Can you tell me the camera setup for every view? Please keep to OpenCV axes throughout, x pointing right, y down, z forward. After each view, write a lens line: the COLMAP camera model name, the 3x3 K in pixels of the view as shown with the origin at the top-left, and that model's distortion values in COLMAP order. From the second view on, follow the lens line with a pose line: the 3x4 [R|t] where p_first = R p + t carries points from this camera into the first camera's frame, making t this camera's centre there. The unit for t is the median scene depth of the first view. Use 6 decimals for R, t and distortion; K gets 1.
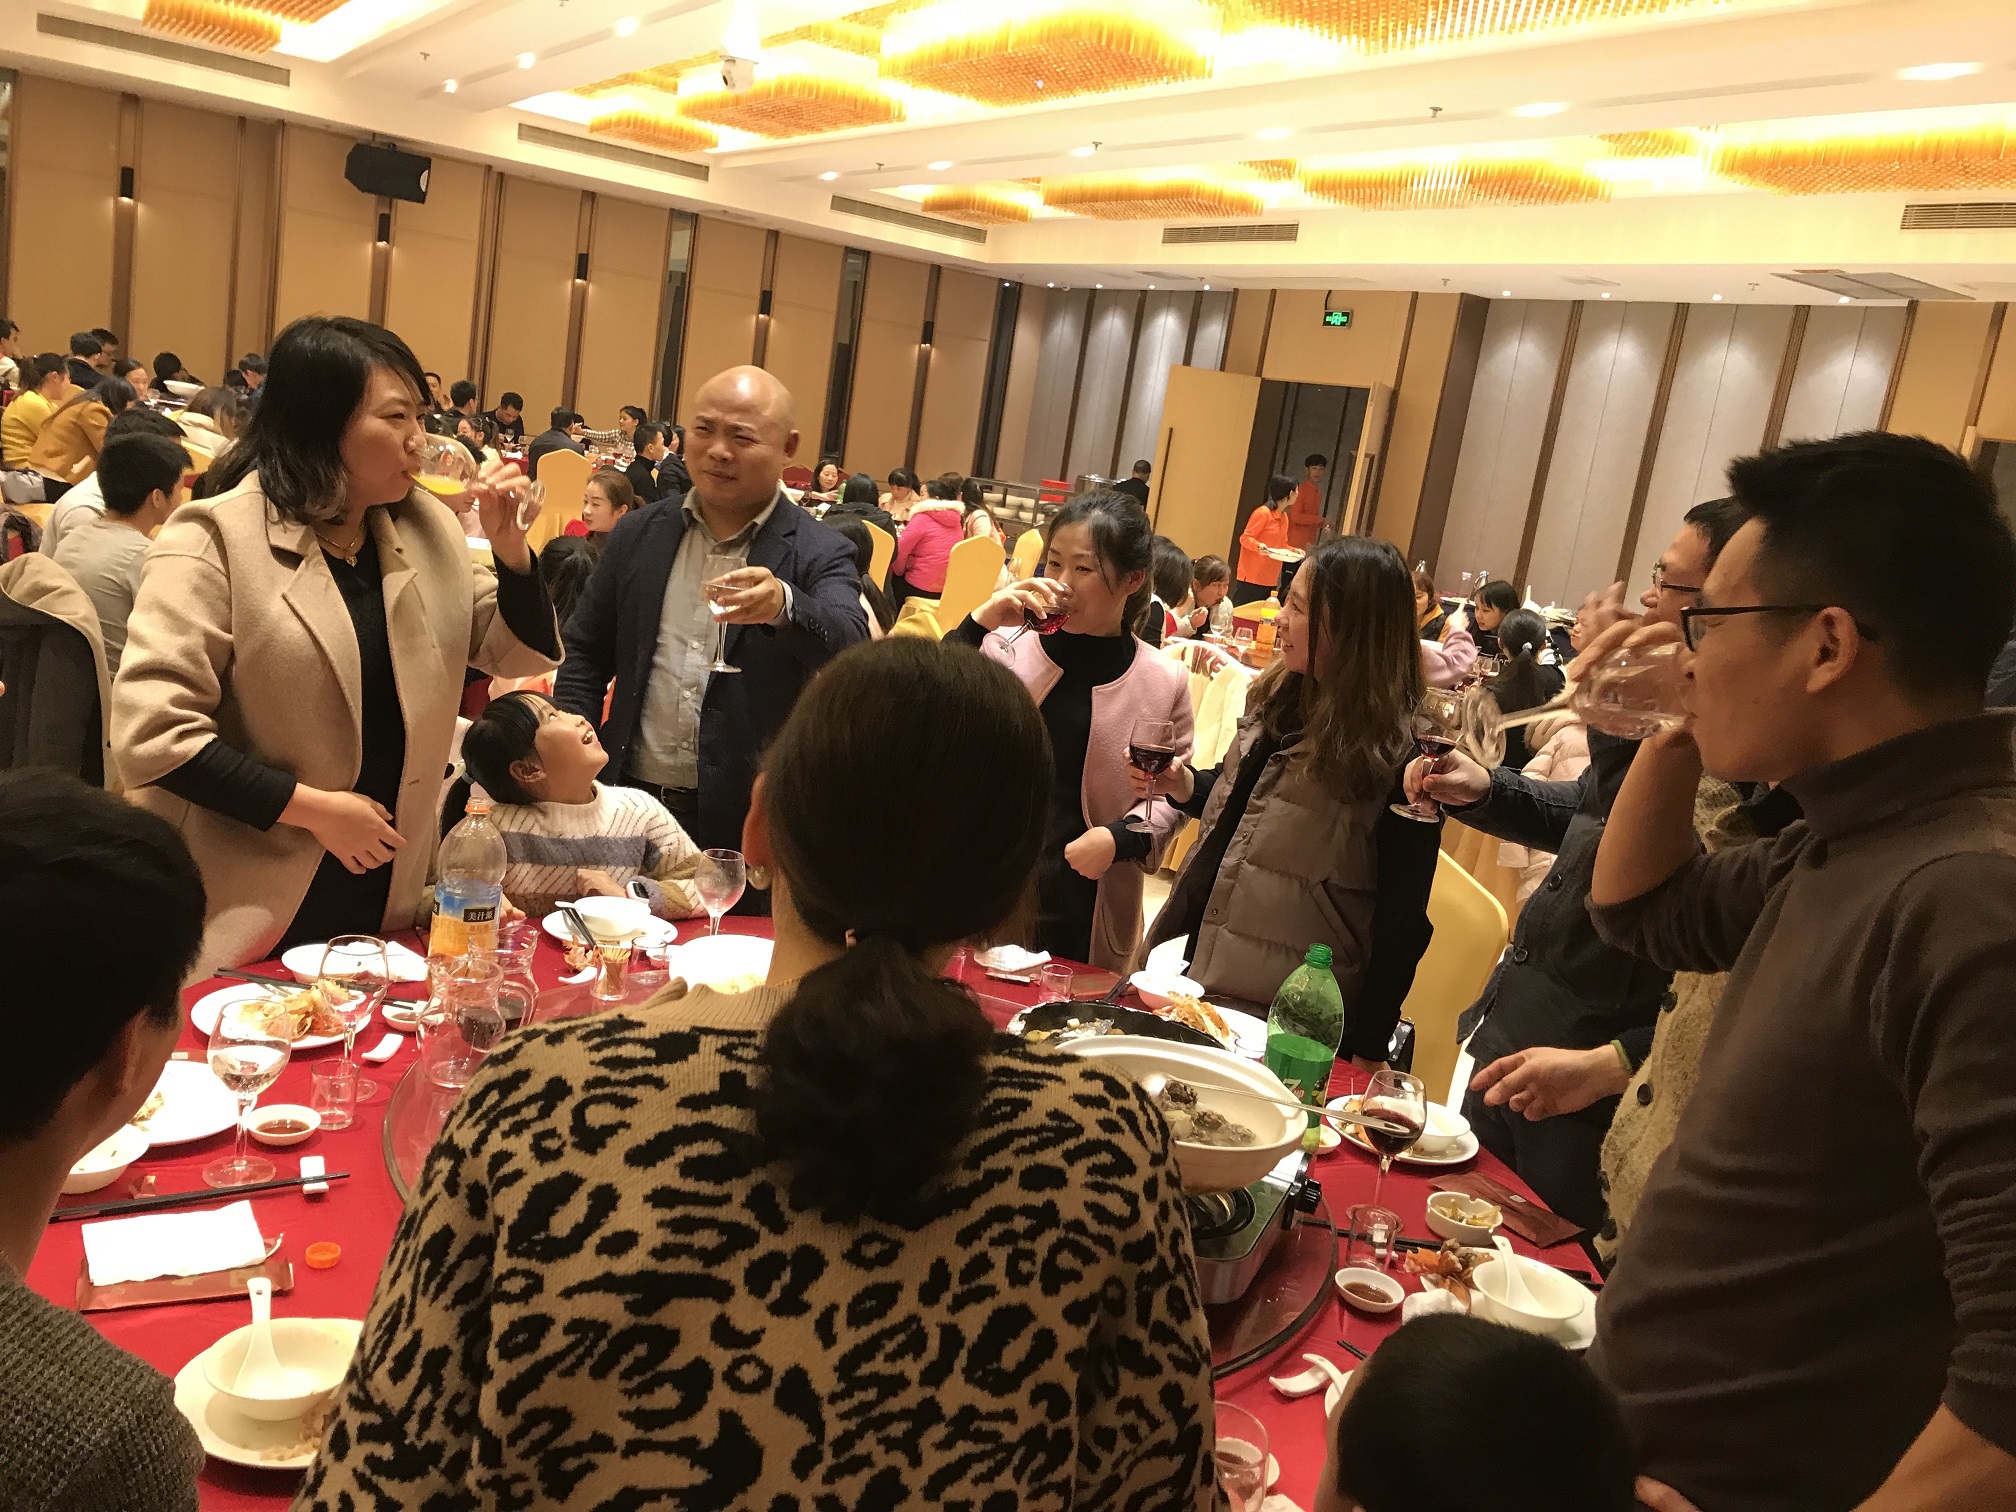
lens RADIAL K [[1645.8, 0, 1009.9], [0, 1645.8, 758.6], [0, 0, 1]] dist [0.016324, -0.014939]
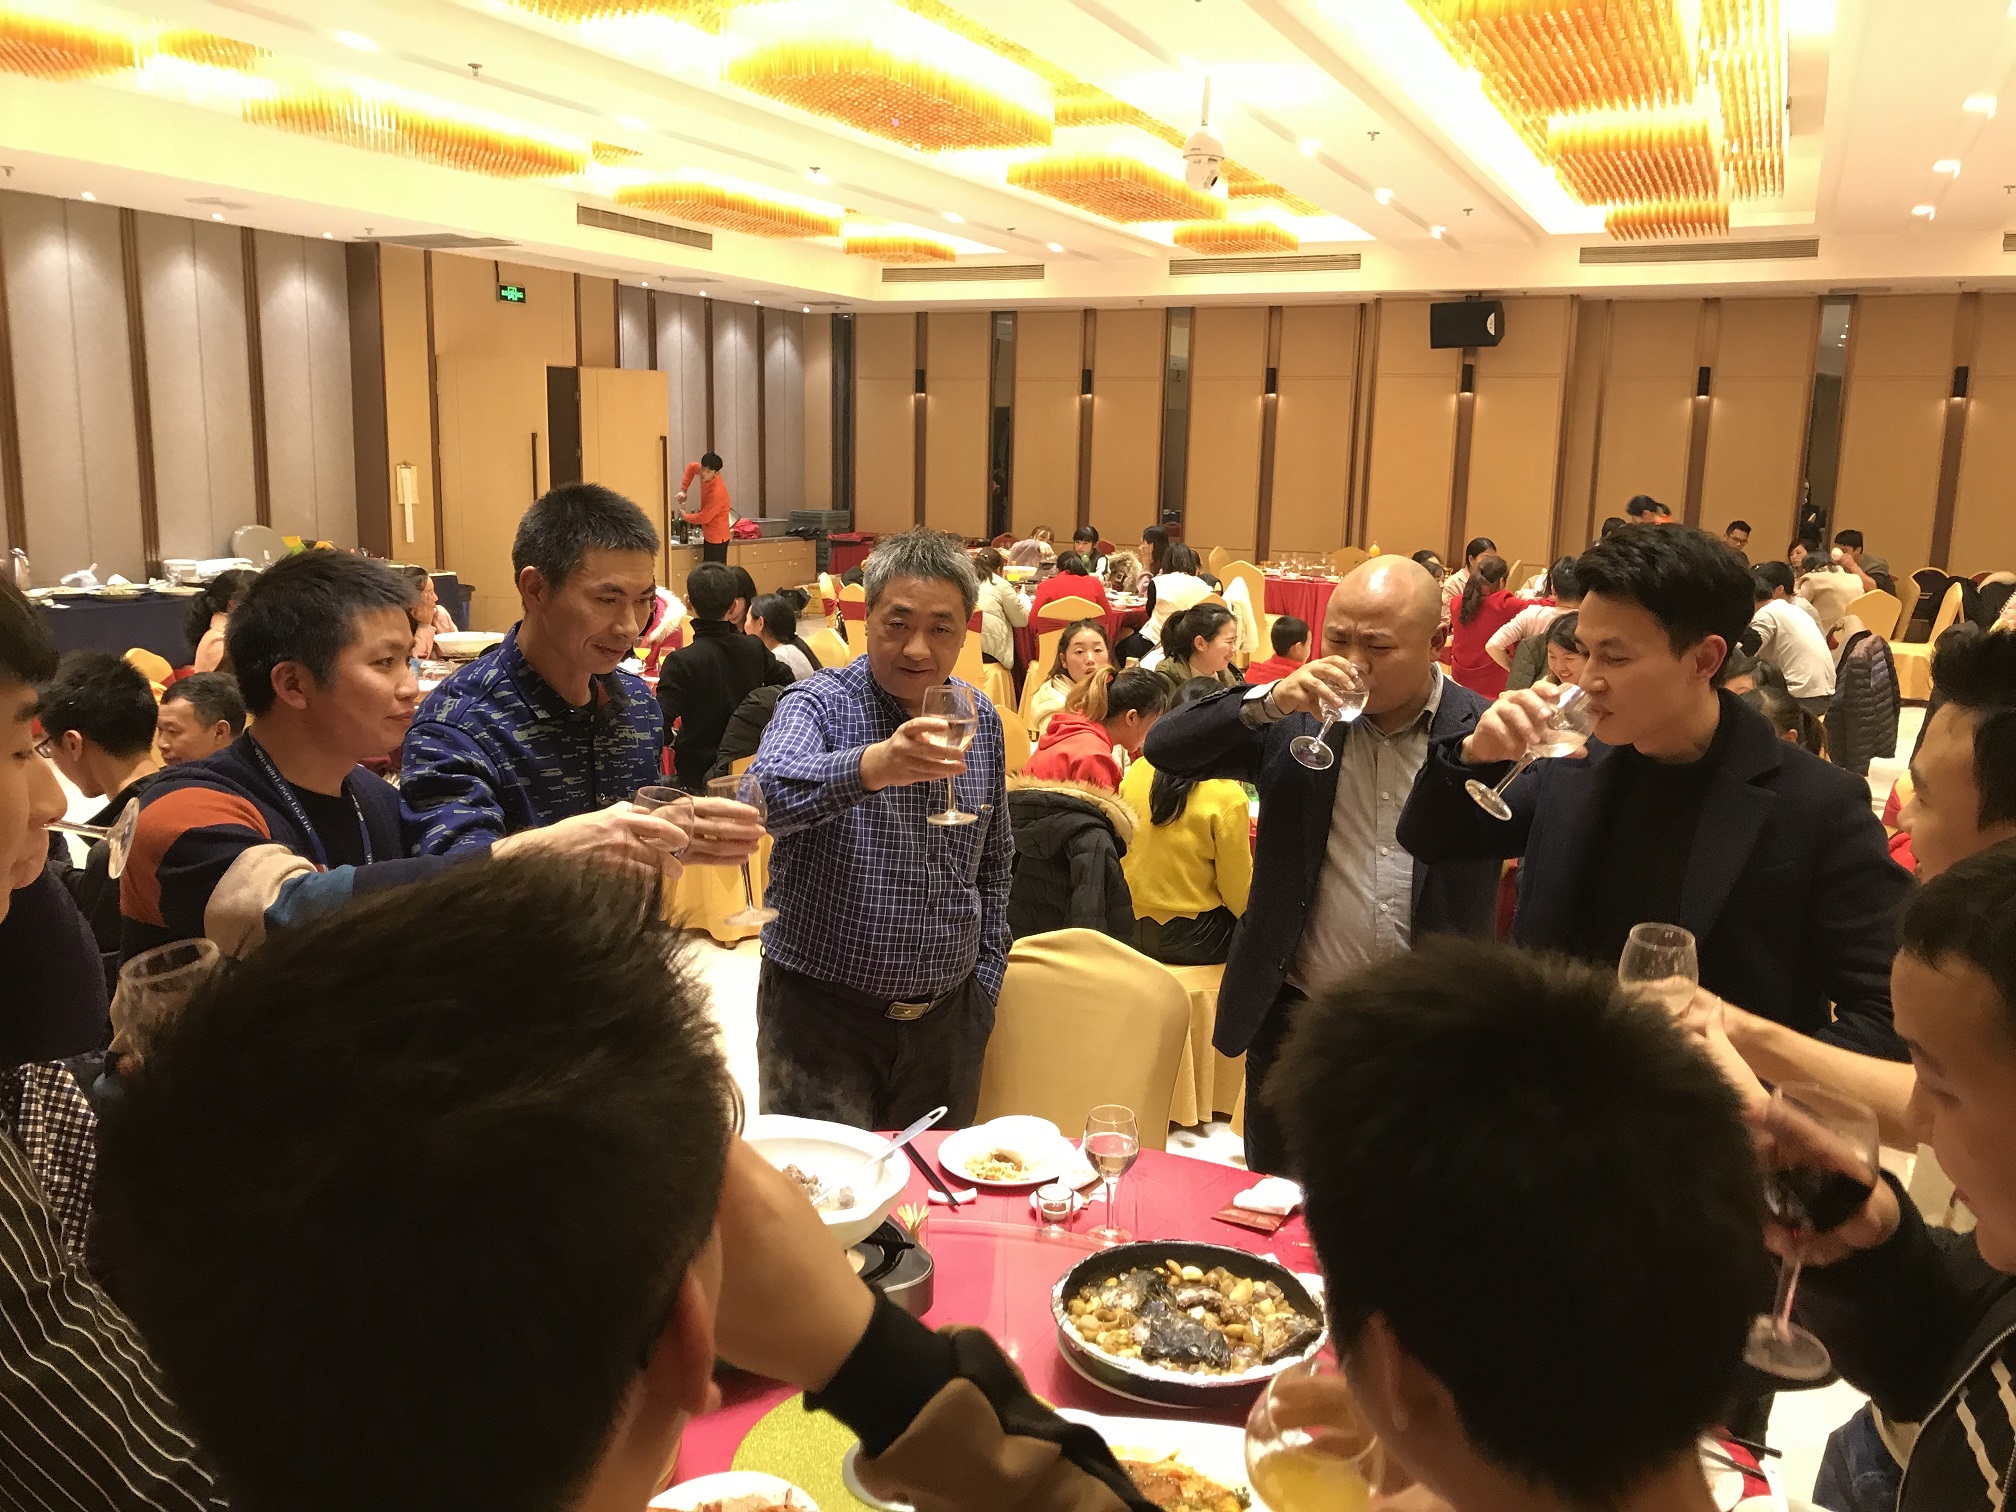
lens RADIAL K [[1645.8, 0, 998.3], [0, 1645.8, 747.7], [0, 0, 1]] dist [0.016324, -0.014939]
pose [[0.535973, 0.007613, -0.844201, 0.681837], [-0.111752, 0.991800, -0.062005, 0.014458], [0.836806, 0.127574, 0.532429, 0.449541]]
